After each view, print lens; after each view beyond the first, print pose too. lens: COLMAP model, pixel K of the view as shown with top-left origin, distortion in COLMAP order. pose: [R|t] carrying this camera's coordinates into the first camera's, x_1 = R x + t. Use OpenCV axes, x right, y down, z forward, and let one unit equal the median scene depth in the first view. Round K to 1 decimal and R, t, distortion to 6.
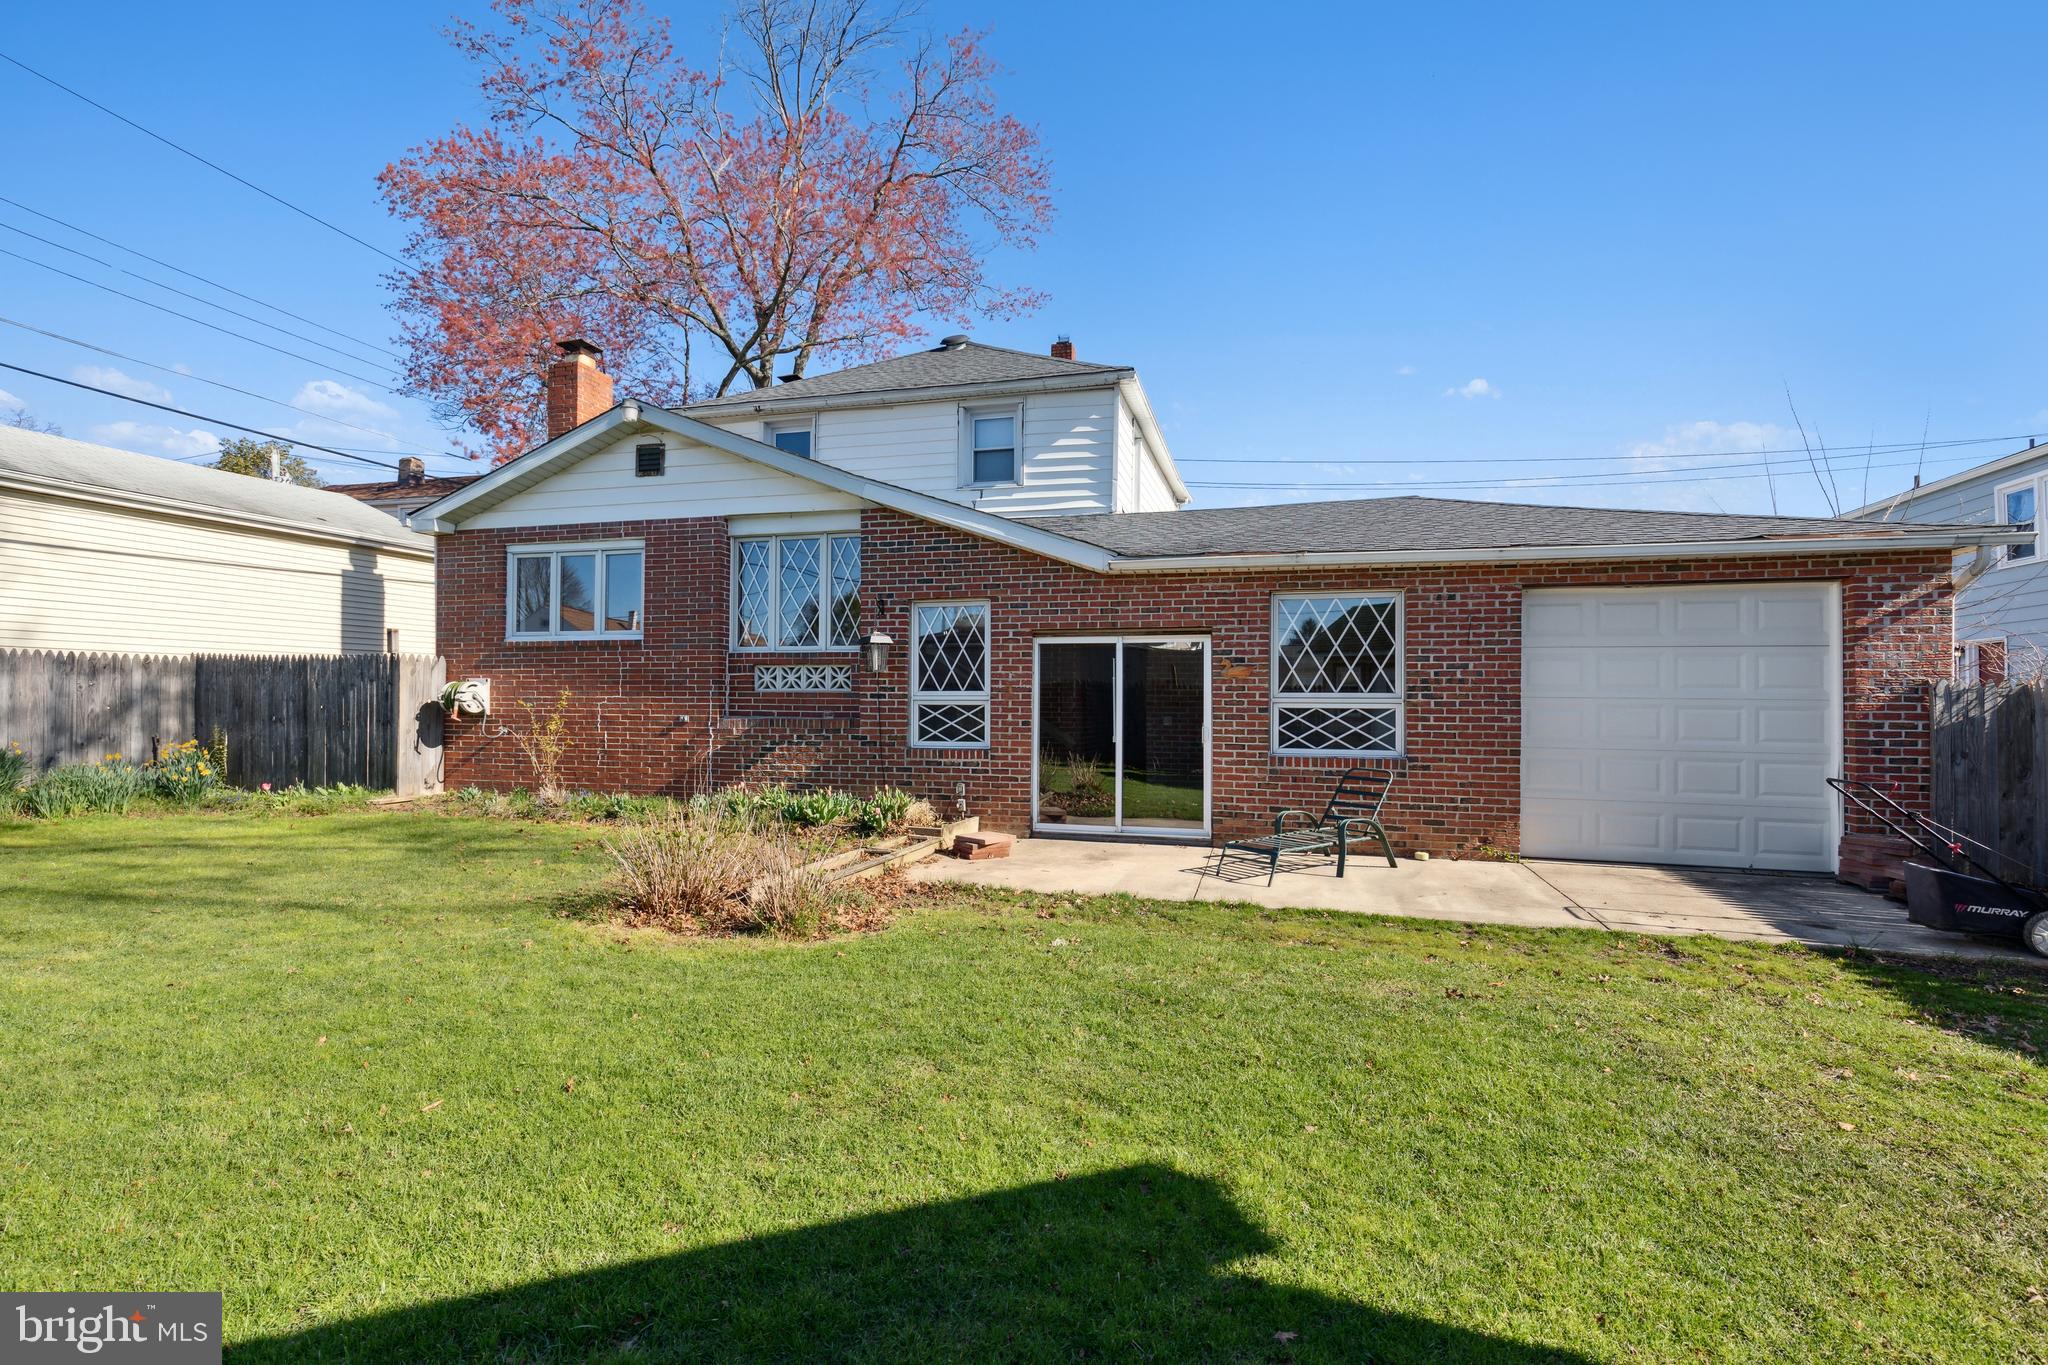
lens RADIAL K [[898.8, 0, 1024.0], [0, 898.8, 682.5], [0, 0, 1]] dist [0.000956, -0.000004]
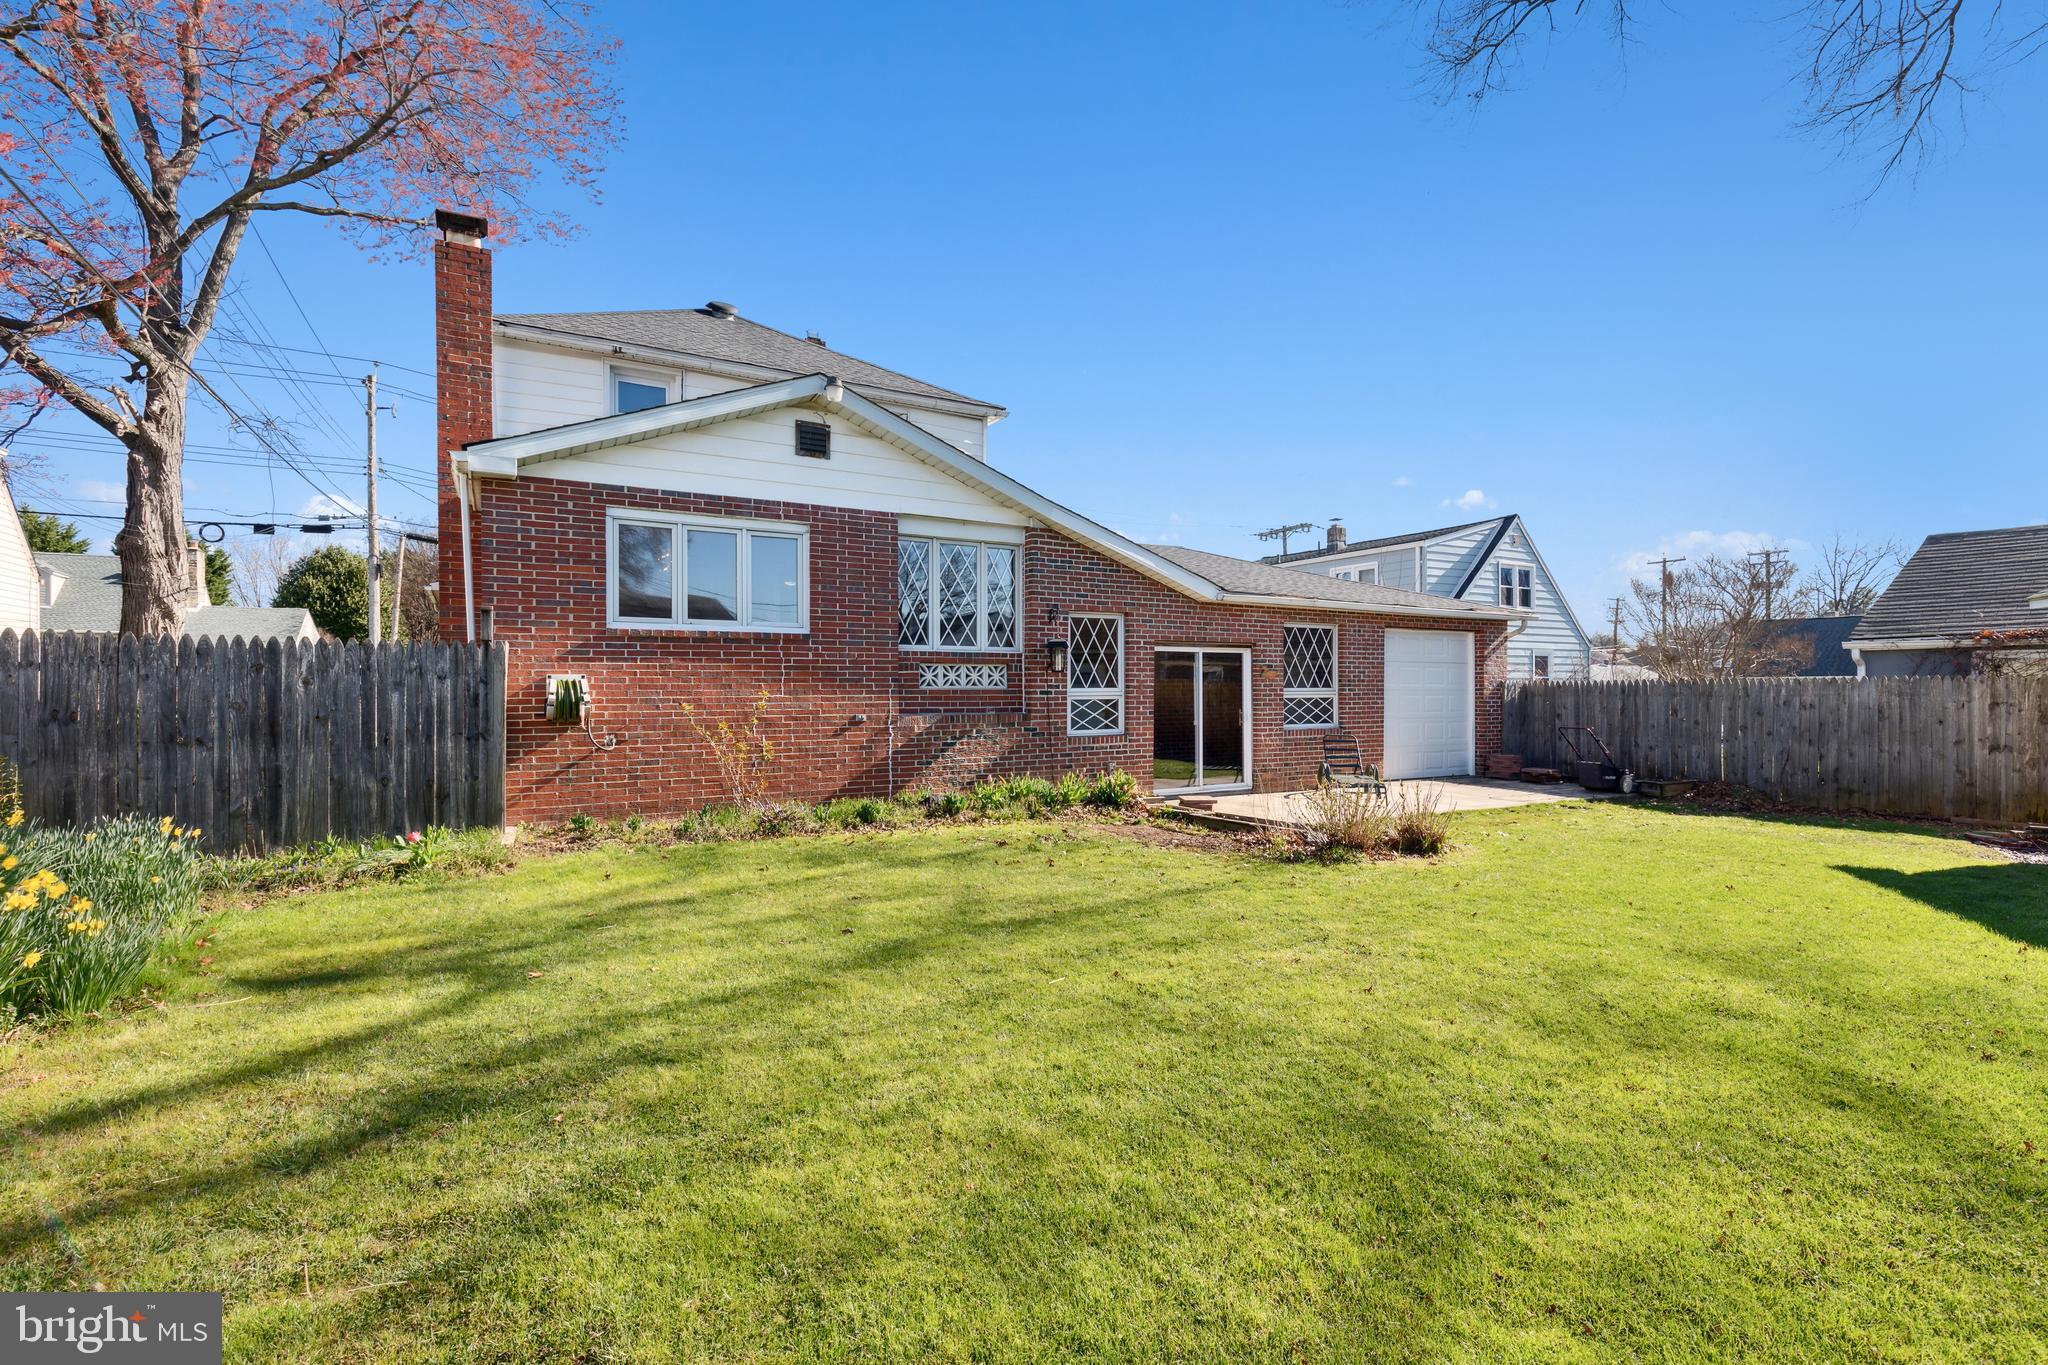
lens RADIAL K [[925.2, 0, 1027.6], [0, 925.2, 694.3], [0, 0, 1]] dist [0.000594, -0.000237]
pose [[0.707049, -0.010713, 0.707084, -0.982746], [-0.006009, 0.999758, 0.021156, -0.007413], [-0.707139, -0.019208, 0.706813, 0.174288]]
